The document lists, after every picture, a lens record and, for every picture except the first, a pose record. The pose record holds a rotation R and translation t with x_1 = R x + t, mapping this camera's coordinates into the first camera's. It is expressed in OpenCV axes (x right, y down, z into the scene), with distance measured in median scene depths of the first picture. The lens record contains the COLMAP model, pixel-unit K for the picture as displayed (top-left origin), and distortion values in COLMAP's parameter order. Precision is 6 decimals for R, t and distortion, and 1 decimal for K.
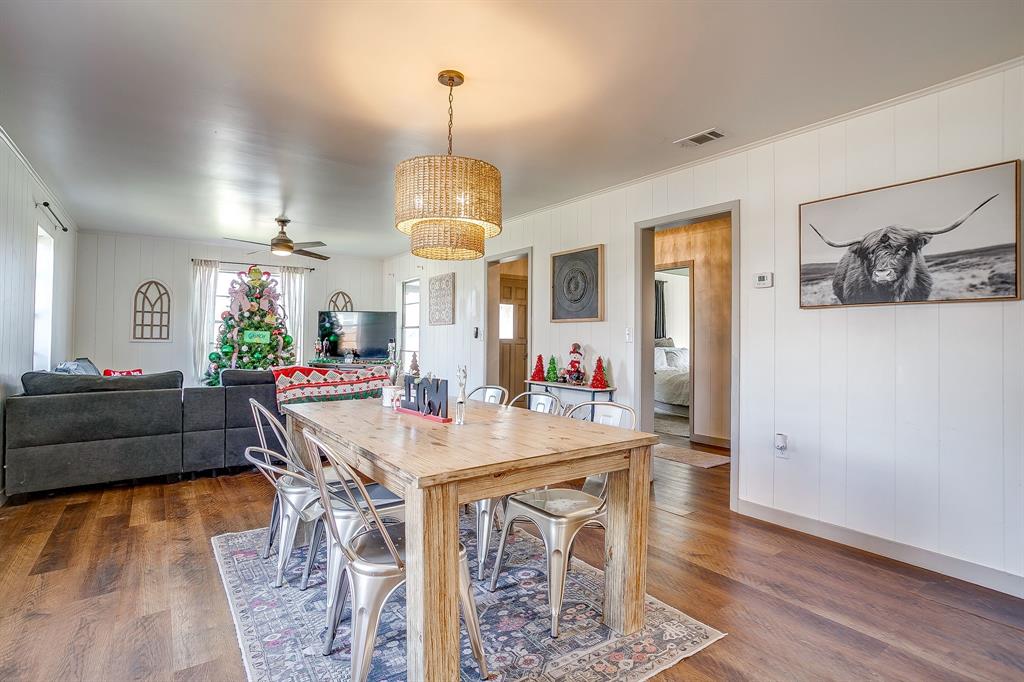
lens RADIAL K [[497.9, 0, 498.7], [0, 497.9, 330.5], [0, 0, 1]] dist [-0.045842, 0.020574]
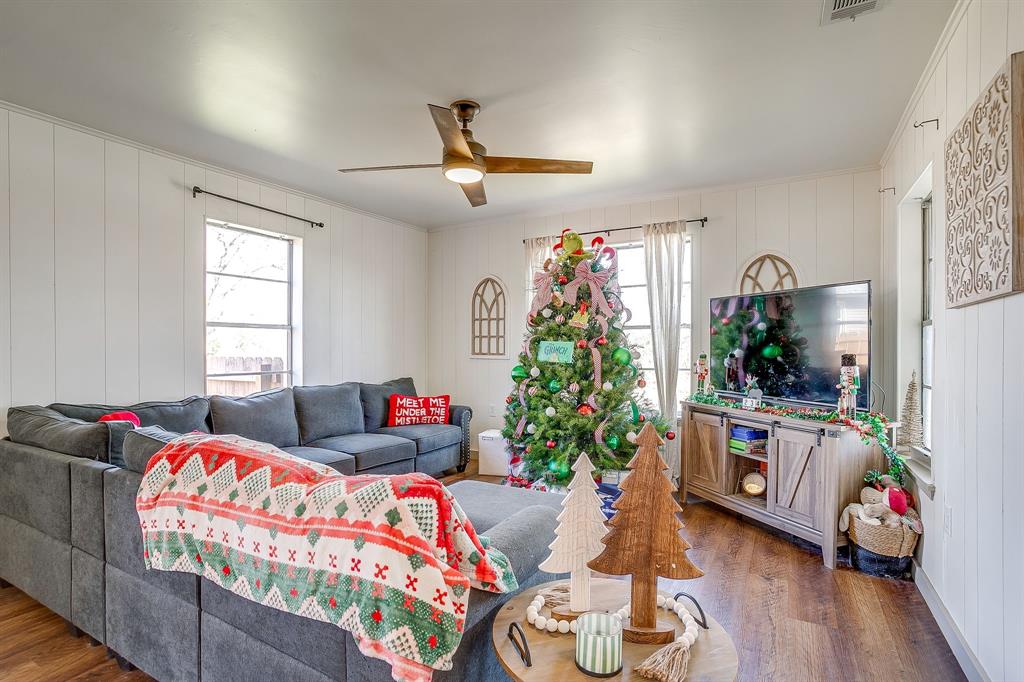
lens RADIAL K [[497.9, 0, 507.9], [0, 497.9, 346.1], [0, 0, 1]] dist [-0.045842, 0.020574]
pose [[0.425888, -0.011468, -0.904703, 0.007022], [0.021523, 0.999765, -0.002542, 0.010310], [0.904520, -0.018389, 0.426035, 1.069855]]
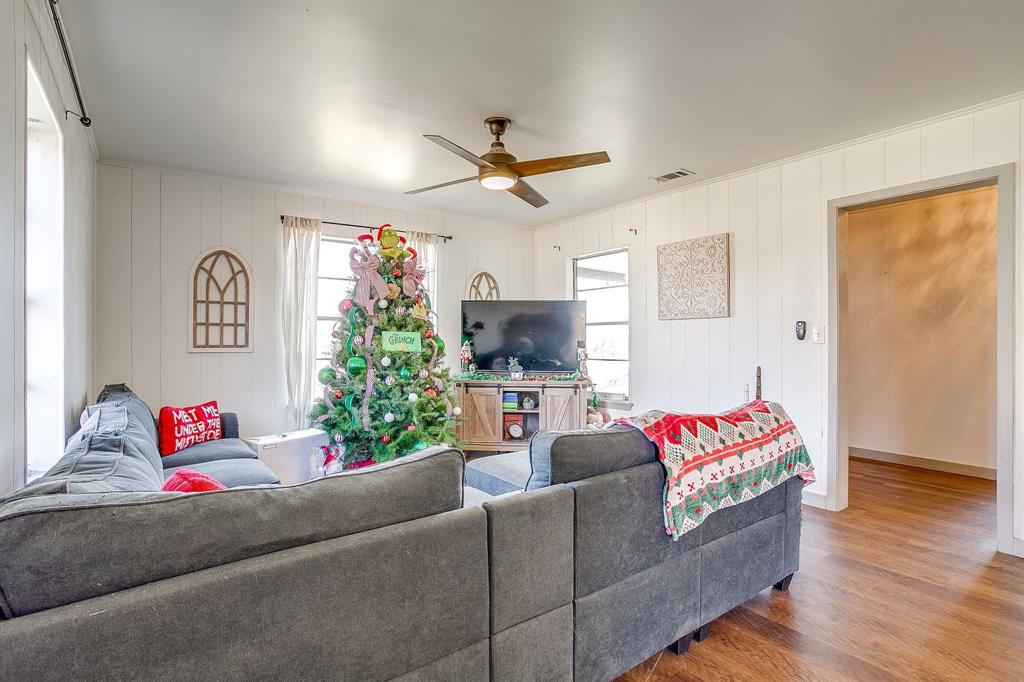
lens RADIAL K [[497.9, 0, 502.5], [0, 497.9, 340.5], [0, 0, 1]] dist [-0.045842, 0.020574]
pose [[0.999856, -0.011994, 0.012045, -0.569159], [0.011741, 0.999714, 0.020851, 0.000826], [-0.012291, -0.020707, 0.999710, 0.598332]]
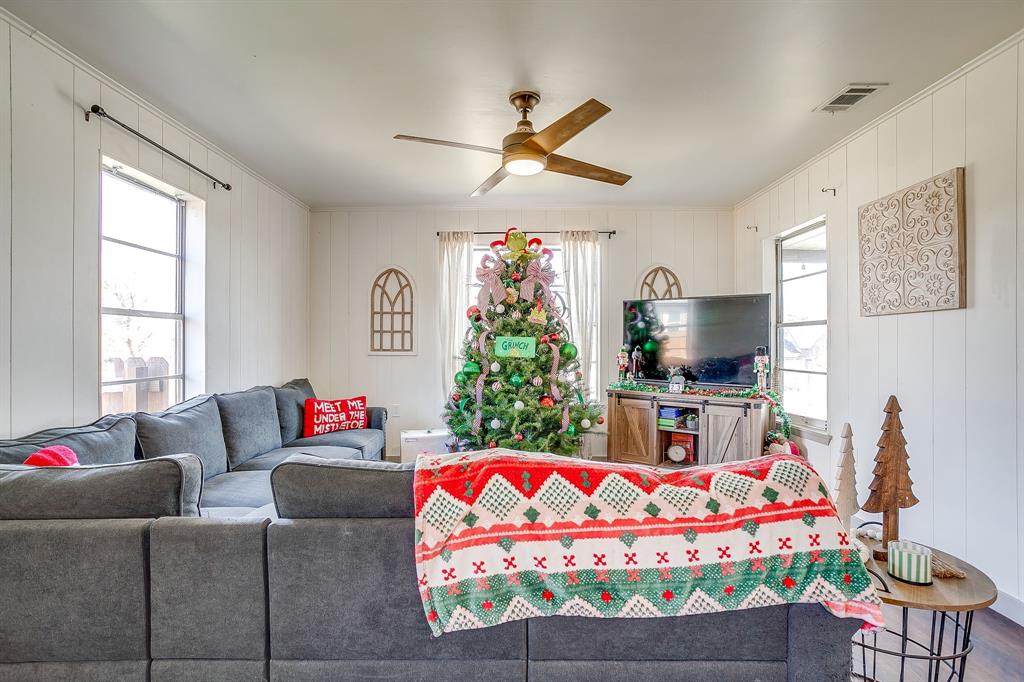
lens RADIAL K [[497.9, 0, 513.2], [0, 497.9, 343.3], [0, 0, 1]] dist [-0.045842, 0.020574]
pose [[0.820315, -0.011004, -0.571807, -0.238061], [0.021407, 0.999705, 0.011473, 0.002844], [0.571512, -0.021652, 0.820308, 0.784086]]
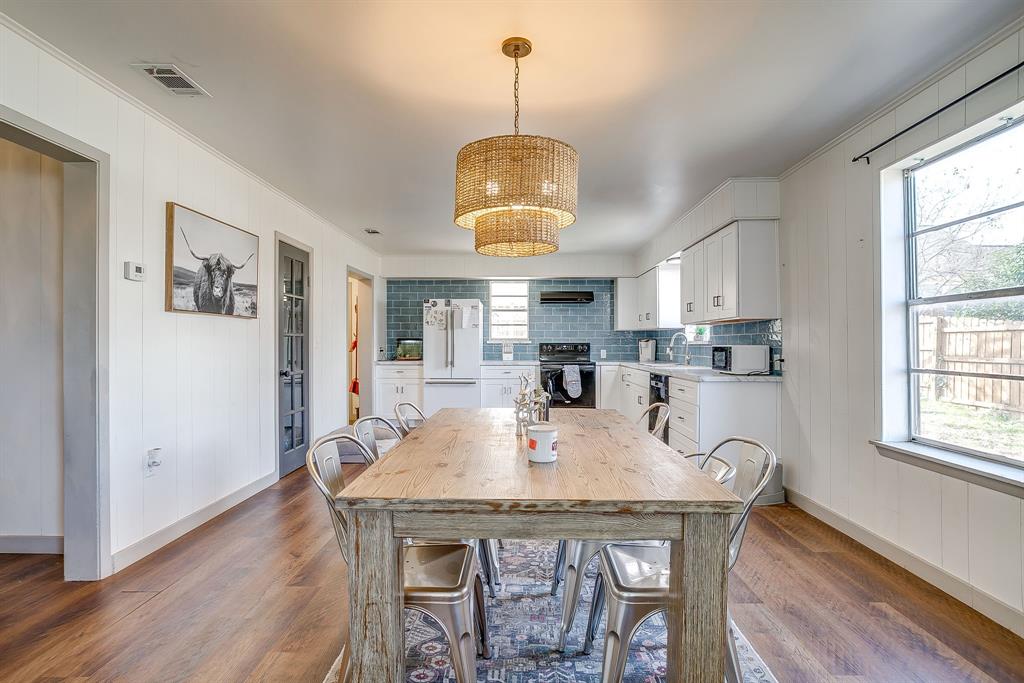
lens RADIAL K [[497.9, 0, 519.9], [0, 497.9, 339.8], [0, 0, 1]] dist [-0.045842, 0.020574]
pose [[-0.816167, -0.005008, 0.577795, -0.340652], [-0.018449, 0.999678, -0.017396, 0.010879], [-0.577522, -0.024858, -0.815997, 0.950683]]
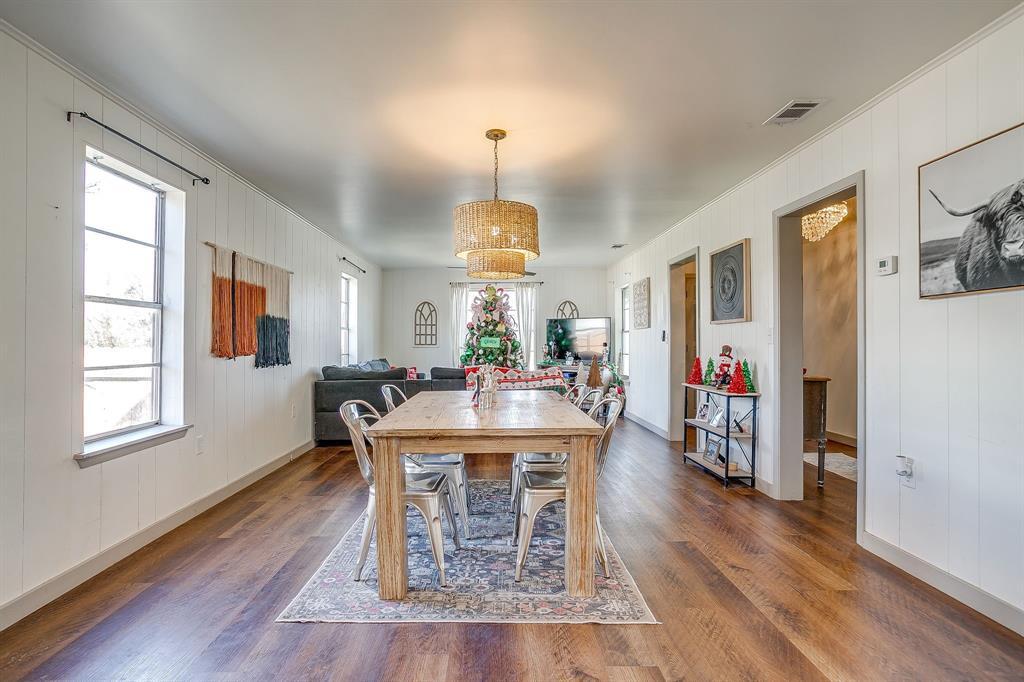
lens RADIAL K [[497.9, 0, 491.9], [0, 497.9, 338.9], [0, 0, 1]] dist [-0.045842, 0.020574]
pose [[0.819461, -0.015474, -0.572926, 0.340322], [0.020351, 0.999791, 0.002105, 0.002415], [0.572774, -0.013385, 0.819604, -0.023835]]
